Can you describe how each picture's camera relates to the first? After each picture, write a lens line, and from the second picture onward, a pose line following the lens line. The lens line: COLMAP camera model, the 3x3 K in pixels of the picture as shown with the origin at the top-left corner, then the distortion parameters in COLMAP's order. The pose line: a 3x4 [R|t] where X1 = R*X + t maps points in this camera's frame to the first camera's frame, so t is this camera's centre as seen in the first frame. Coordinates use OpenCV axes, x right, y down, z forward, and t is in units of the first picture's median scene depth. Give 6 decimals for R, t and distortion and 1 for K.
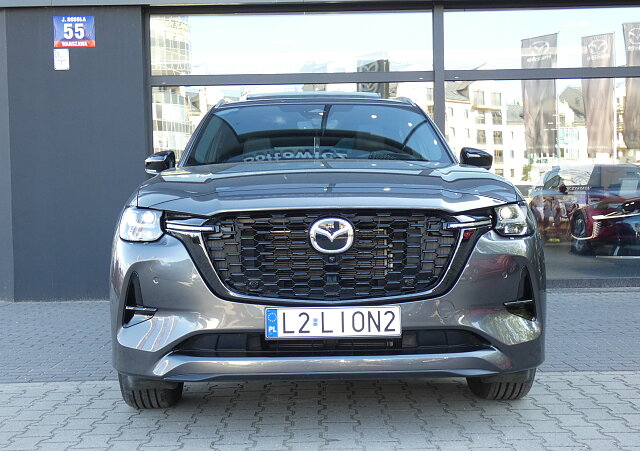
lens RADIAL K [[905.8, 0, 322.7], [0, 905.8, 229.6], [0, 0, 1]] dist [0.034743, 0.000000]
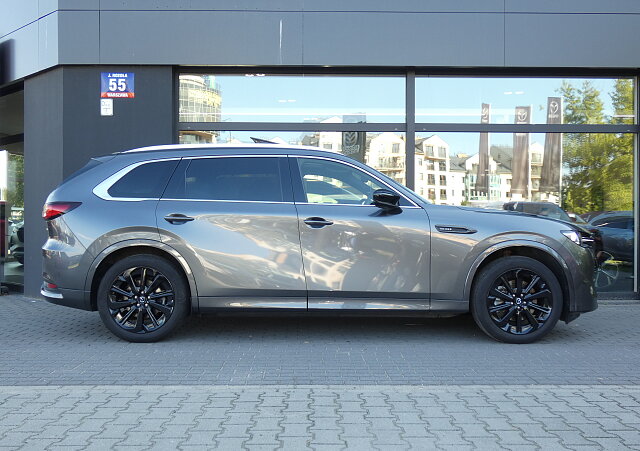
lens RADIAL K [[652.6, 0, 327.8], [0, 652.6, 213.8], [0, 0, 1]] dist [-0.014448, 0.000000]
pose [[0.999528, 0.022336, 0.021080, -0.001025], [-0.021332, 0.998680, -0.046722, -0.006658], [-0.022096, 0.046251, 0.998685, 0.113597]]
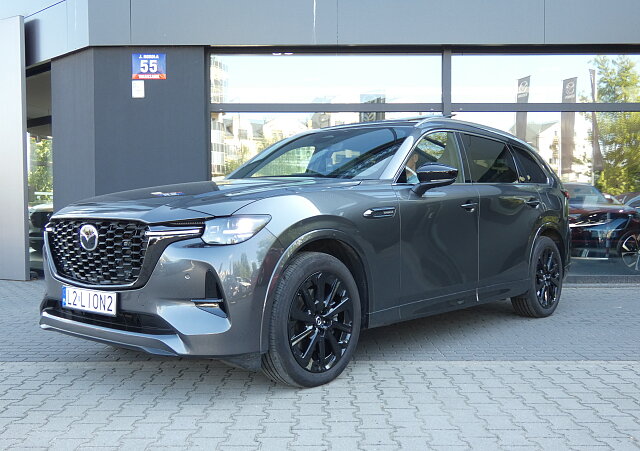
lens RADIAL K [[701.0, 0, 321.0], [0, 701.0, 223.8], [0, 0, 1]] dist [-0.008320, 0.000000]
pose [[0.999850, 0.017322, -0.000384, -0.038106], [-0.017324, 0.999828, -0.006632, -0.004080], [0.000269, 0.006638, 0.999978, 0.060377]]
